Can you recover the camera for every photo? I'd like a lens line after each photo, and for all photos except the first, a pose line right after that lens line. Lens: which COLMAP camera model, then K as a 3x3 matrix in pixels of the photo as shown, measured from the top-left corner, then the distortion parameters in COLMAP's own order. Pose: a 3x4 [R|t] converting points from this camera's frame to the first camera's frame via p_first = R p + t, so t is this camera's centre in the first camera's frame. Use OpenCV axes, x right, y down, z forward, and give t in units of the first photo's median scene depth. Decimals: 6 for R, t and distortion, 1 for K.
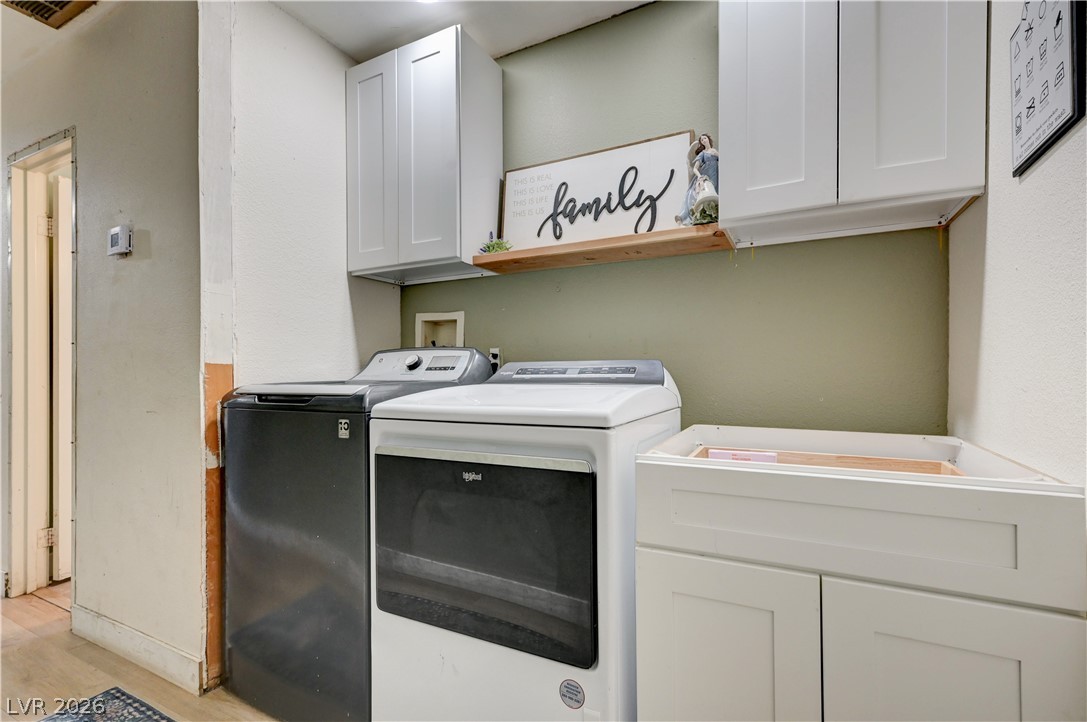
lens RADIAL K [[486.9, 0, 551.8], [0, 486.9, 368.2], [0, 0, 1]] dist [0.002317, 0.001295]
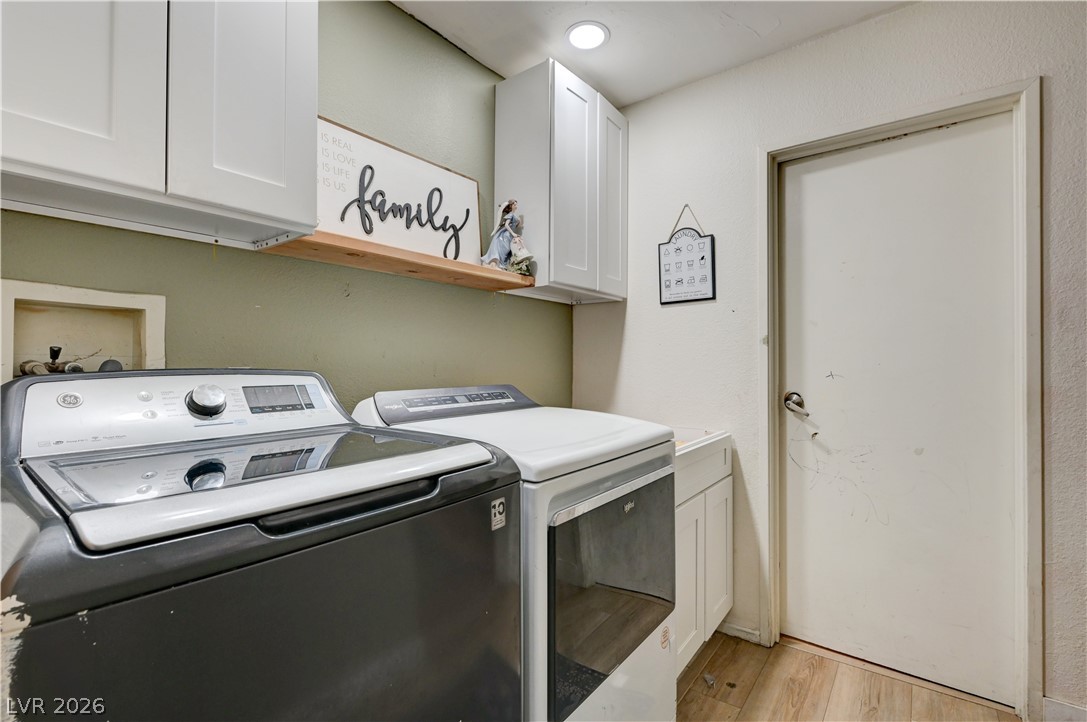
lens RADIAL K [[486.9, 0, 549.4], [0, 486.9, 356.5], [0, 0, 1]] dist [0.002317, 0.001295]
pose [[0.185752, 0.023686, 0.982311, -0.742802], [-0.000645, 0.999712, -0.023984, -0.046401], [-0.982596, 0.003821, 0.185714, 0.581240]]
